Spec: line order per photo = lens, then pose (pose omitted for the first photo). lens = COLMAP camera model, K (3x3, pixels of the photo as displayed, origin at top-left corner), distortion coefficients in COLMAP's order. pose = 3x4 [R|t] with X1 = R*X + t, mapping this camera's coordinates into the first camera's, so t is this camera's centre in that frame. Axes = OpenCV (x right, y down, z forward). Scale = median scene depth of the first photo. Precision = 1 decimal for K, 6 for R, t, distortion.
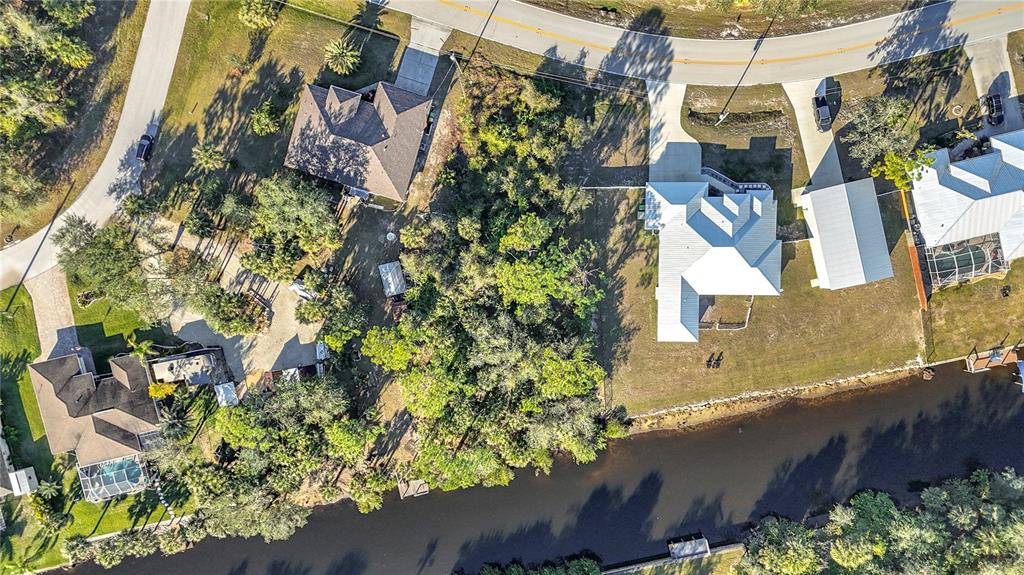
lens RADIAL K [[750.2, 0, 504.0], [0, 750.2, 291.0], [0, 0, 1]] dist [0.087474, -0.019532]
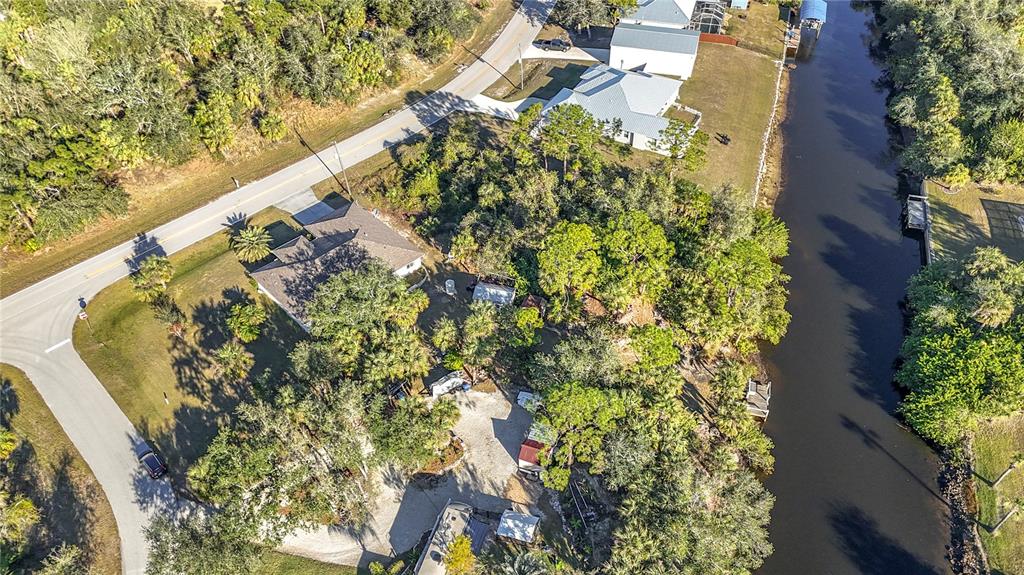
lens RADIAL K [[770.4, 0, 500.0], [0, 770.4, 319.3], [0, 0, 1]] dist [0.064827, -0.037094]
pose [[0.504230, -0.613315, 0.607945, -0.670031], [0.862023, 0.315353, -0.396823, 0.331240], [0.051660, 0.724153, 0.687702, 0.440587]]
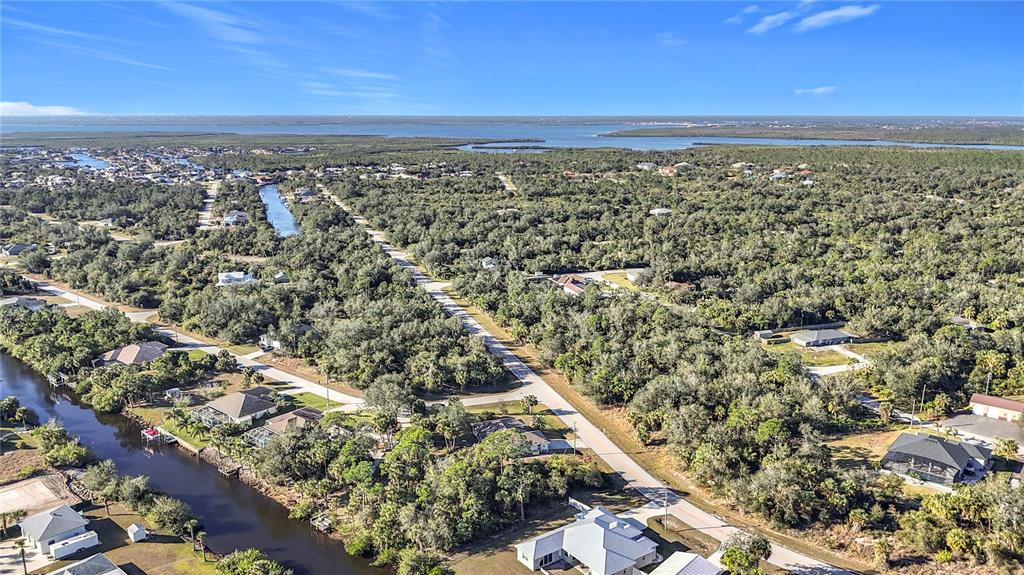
lens RADIAL K [[770.4, 0, 509.8], [0, 770.4, 230.7], [0, 0, 1]] dist [0.064827, -0.037094]
pose [[0.585105, 0.142277, -0.798380, 1.164878], [-0.809365, 0.040782, -0.585888, 0.816446], [-0.050799, 0.988986, 0.139016, 0.278340]]
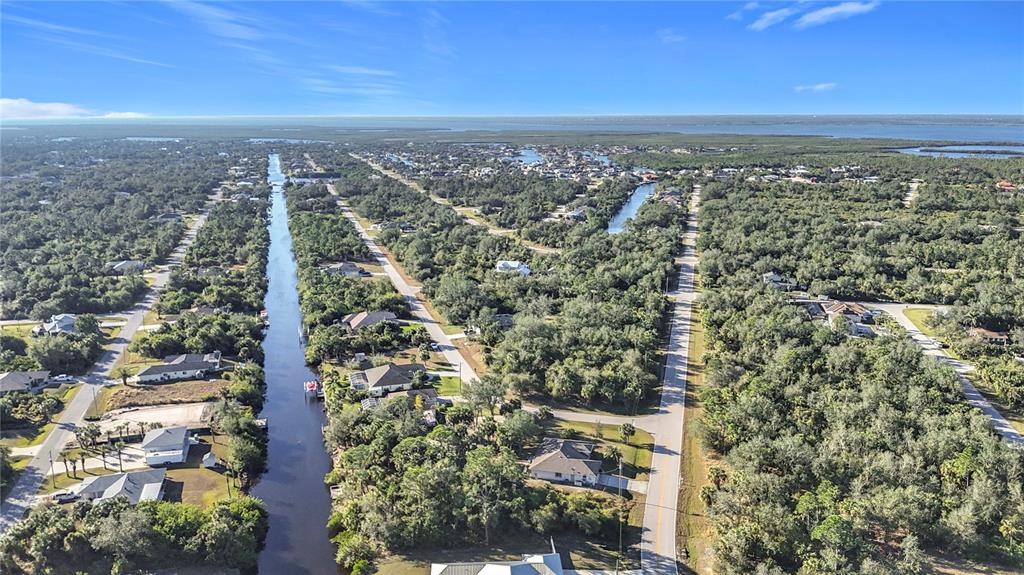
lens RADIAL K [[770.4, 0, 518.9], [0, 770.4, 241.7], [0, 0, 1]] dist [0.064827, -0.037094]
pose [[0.065890, 0.182596, -0.980978, 1.340201], [-0.996771, -0.033173, -0.073126, 0.035380], [-0.045894, 0.982628, 0.179820, 0.244200]]
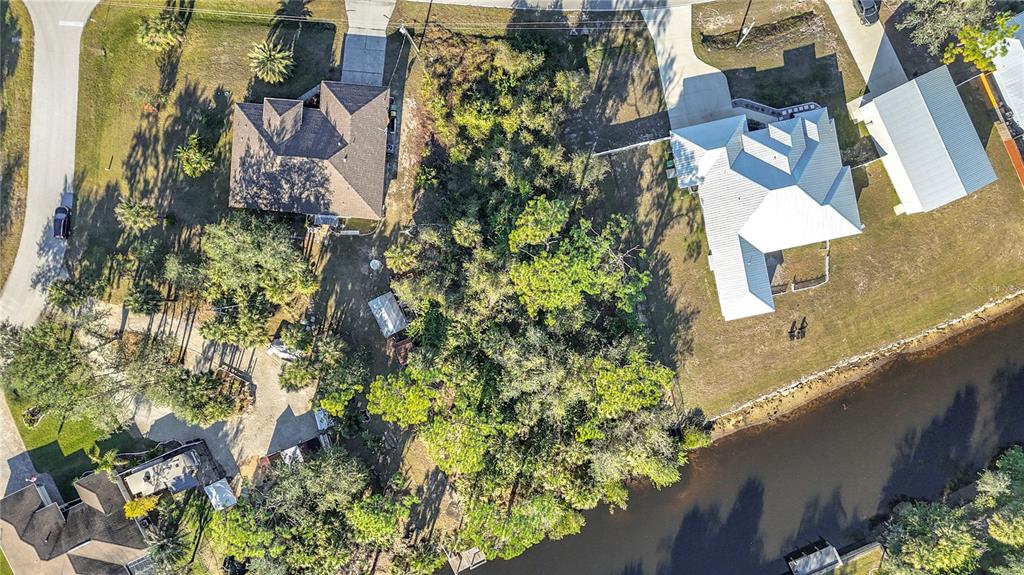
lens RADIAL K [[770.4, 0, 501.9], [0, 770.4, 307.5], [0, 0, 1]] dist [0.064827, -0.037094]
pose [[0.977472, -0.210798, -0.010627, -0.017245], [0.210701, 0.977503, -0.009597, 0.010246], [0.012411, 0.007141, 0.999897, 0.165132]]
